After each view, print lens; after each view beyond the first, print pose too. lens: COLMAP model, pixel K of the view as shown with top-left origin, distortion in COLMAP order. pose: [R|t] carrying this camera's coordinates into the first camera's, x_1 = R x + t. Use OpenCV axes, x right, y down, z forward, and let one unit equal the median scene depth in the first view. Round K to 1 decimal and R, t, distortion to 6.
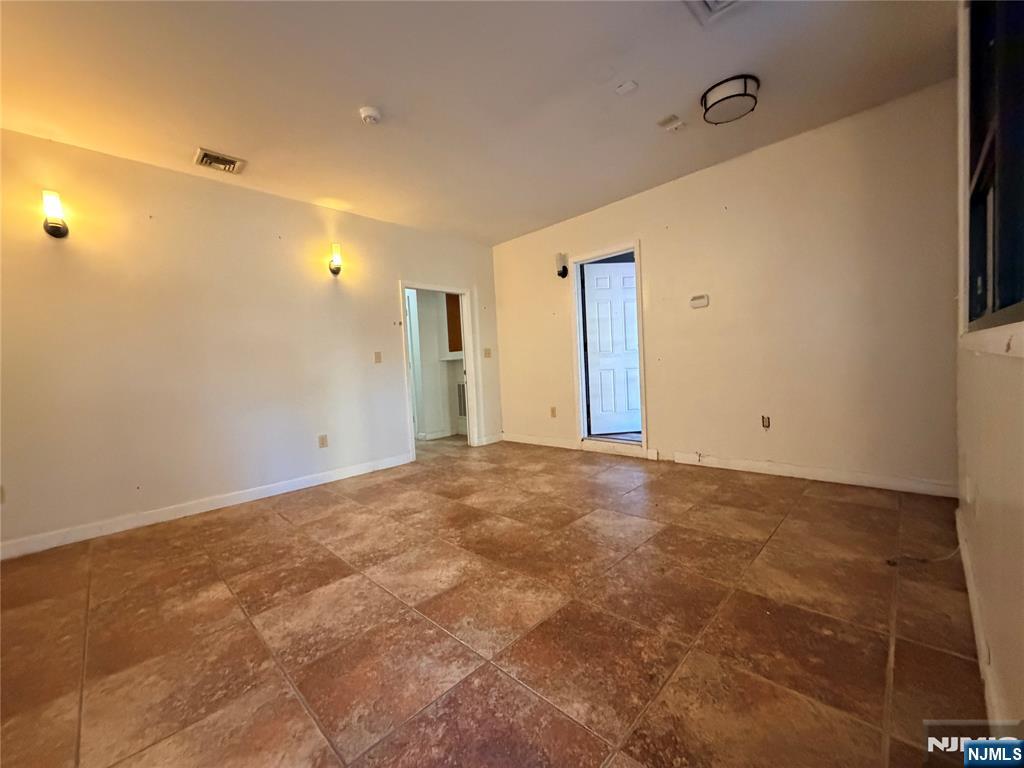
lens RADIAL K [[407.7, 0, 512.1], [0, 407.7, 384.6], [0, 0, 1]] dist [-0.005621, 0.000151]
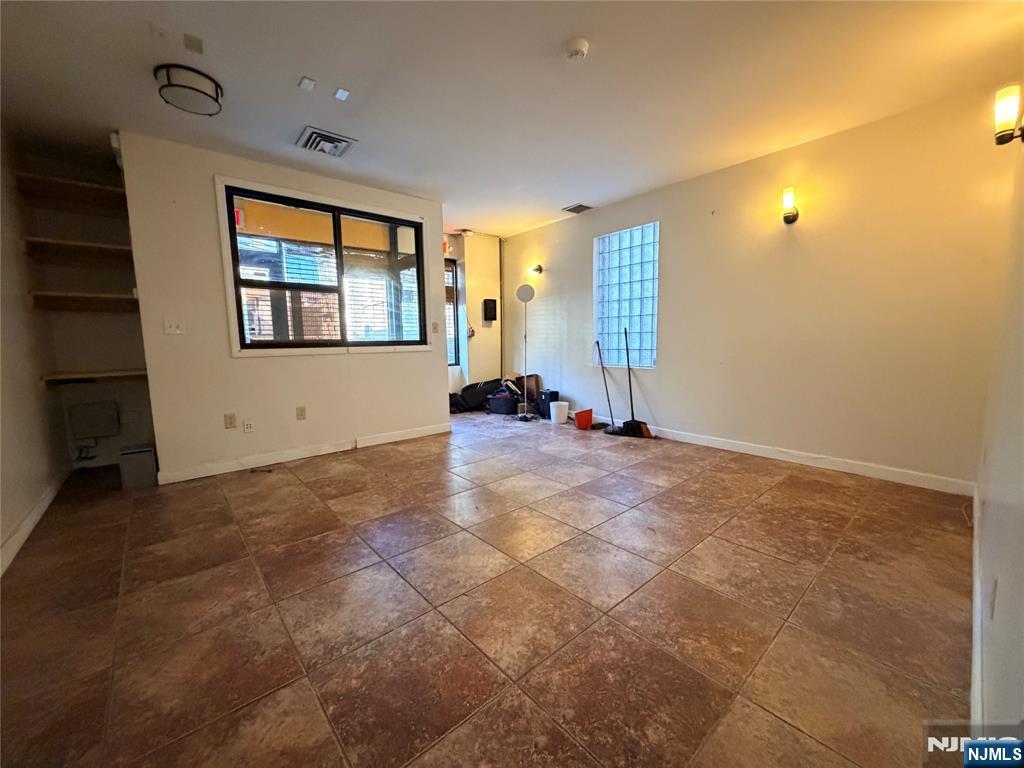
lens RADIAL K [[407.7, 0, 512.2], [0, 407.7, 385.0], [0, 0, 1]] dist [-0.005621, 0.000151]
pose [[-0.995228, 0.062026, 0.075323, -0.273177], [0.073166, 0.985119, 0.155520, -0.130389], [-0.064556, 0.160289, -0.984957, 2.241260]]
